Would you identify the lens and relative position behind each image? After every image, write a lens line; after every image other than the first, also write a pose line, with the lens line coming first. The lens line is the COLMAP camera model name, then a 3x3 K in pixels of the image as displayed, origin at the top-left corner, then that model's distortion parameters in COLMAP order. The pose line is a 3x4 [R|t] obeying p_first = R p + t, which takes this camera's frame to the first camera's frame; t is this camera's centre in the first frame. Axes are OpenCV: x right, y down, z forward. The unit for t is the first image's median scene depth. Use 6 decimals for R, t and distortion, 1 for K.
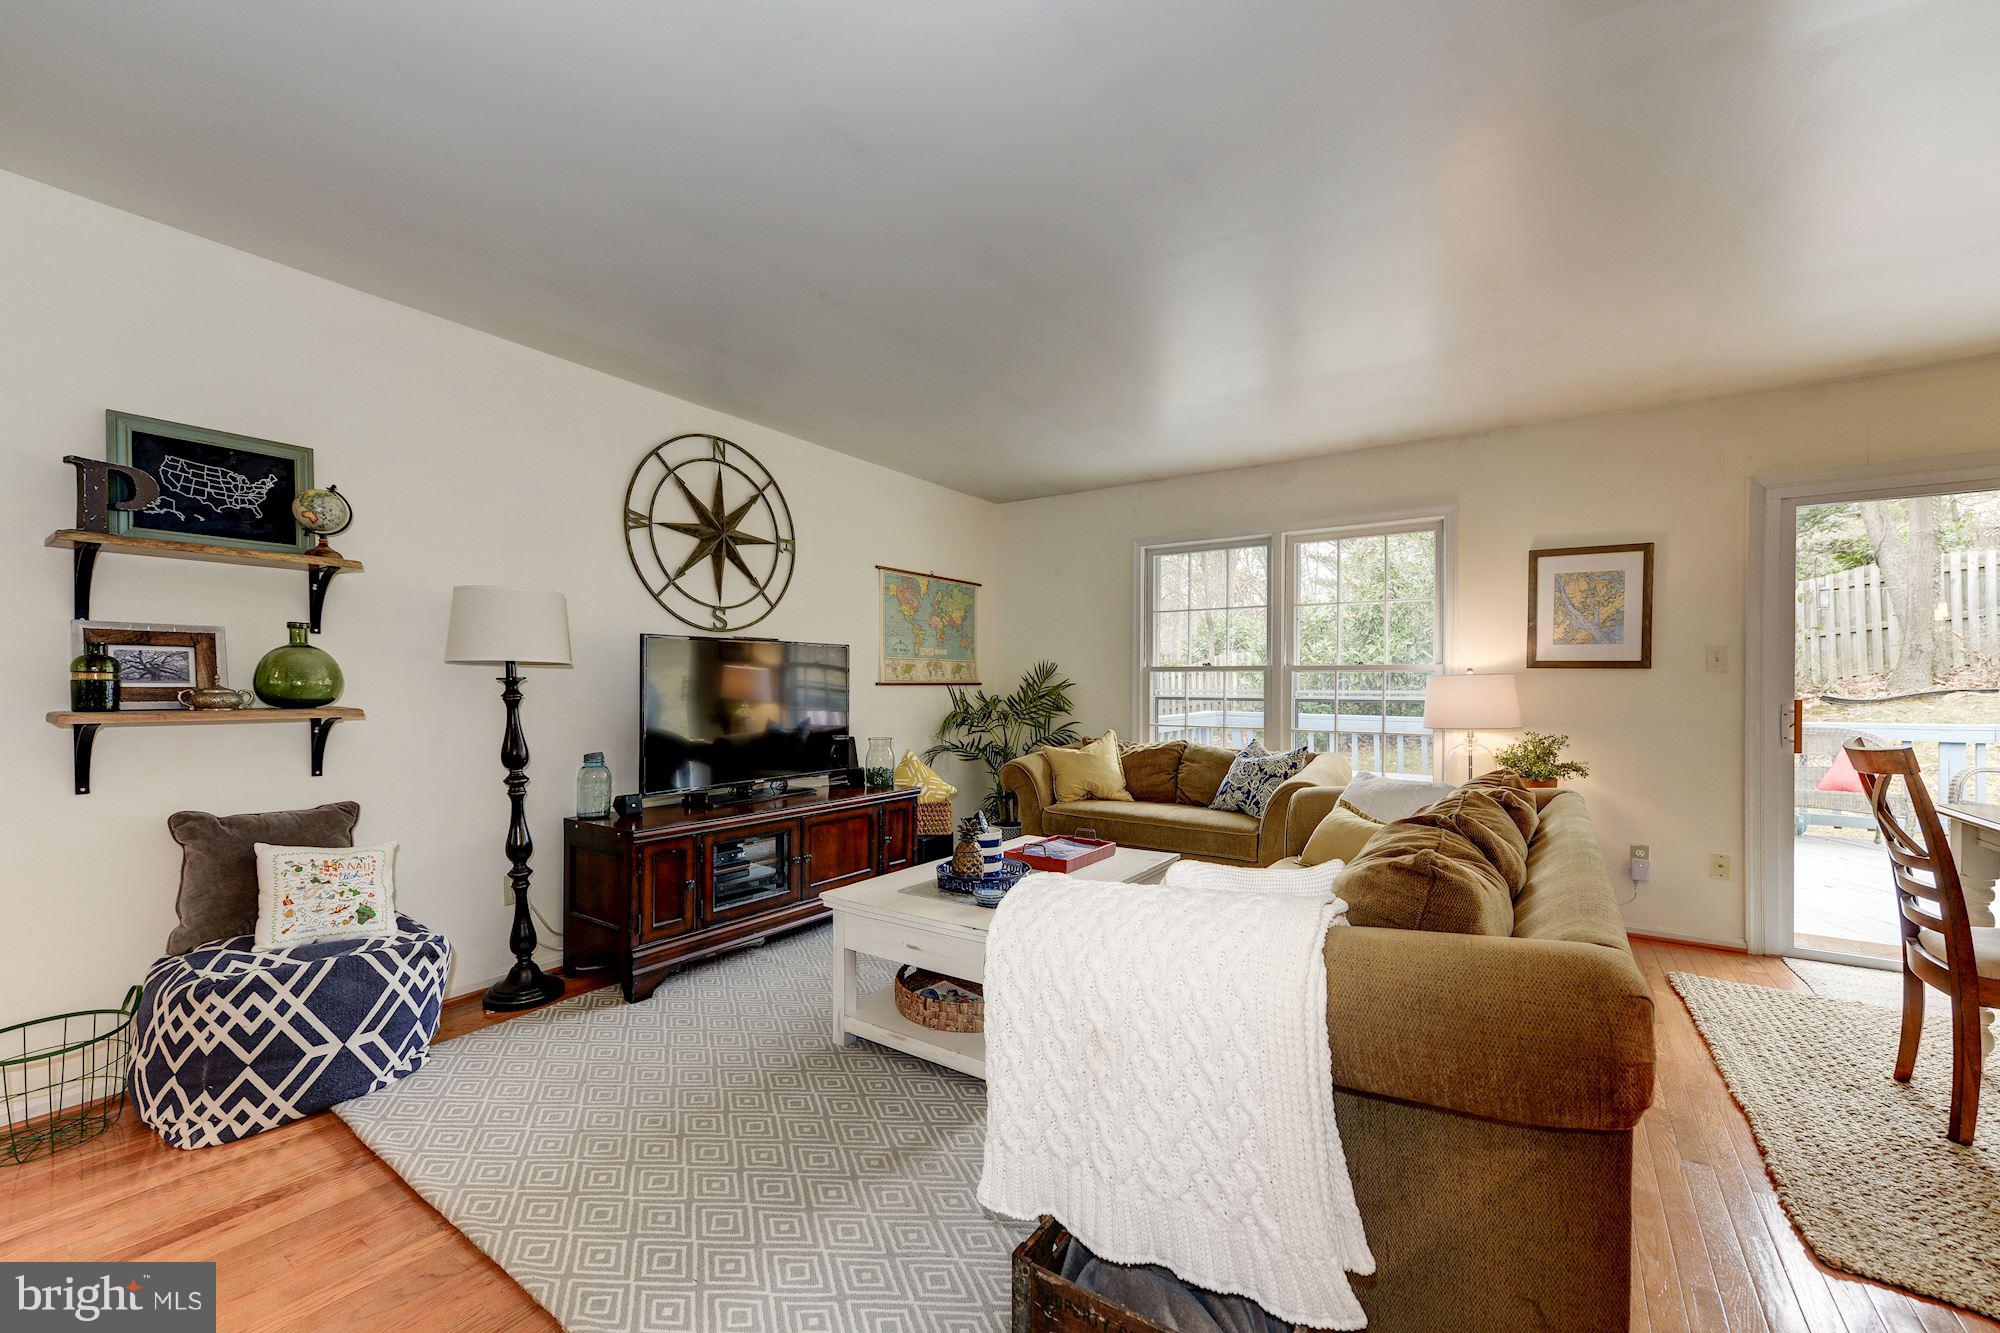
lens RADIAL K [[787.9, 0, 1010.5], [0, 787.9, 682.9], [0, 0, 1]] dist [0.002036, 0.000371]
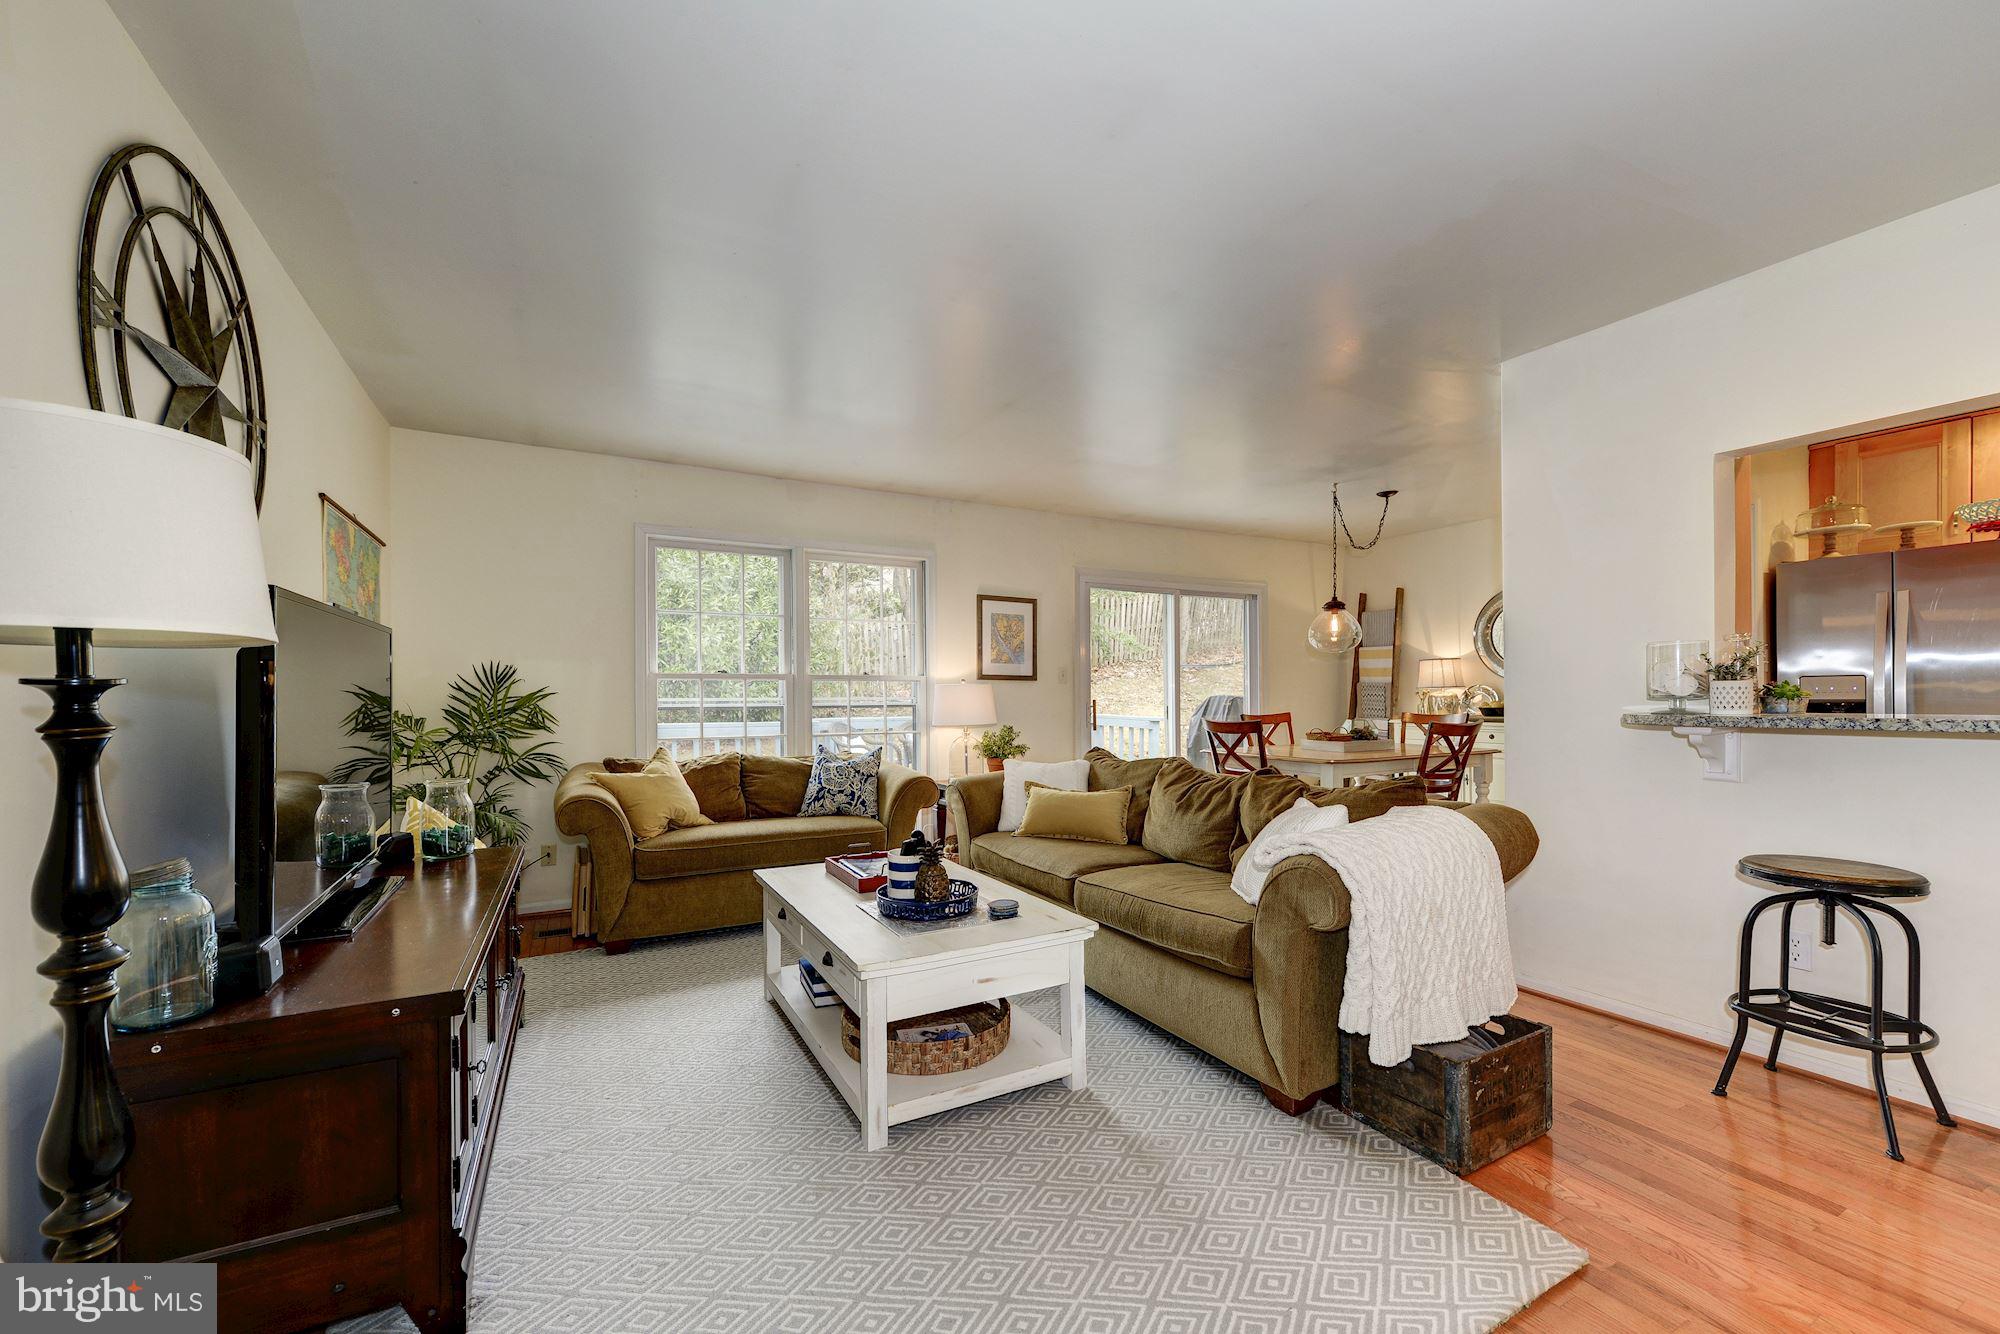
lens RADIAL K [[787.9, 0, 990.8], [0, 787.9, 691.7], [0, 0, 1]] dist [0.002036, 0.000371]
pose [[0.465304, -0.003347, 0.885145, -0.546542], [0.004726, 0.999988, 0.001298, 0.000687], [-0.885138, 0.003579, 0.465314, 0.337557]]
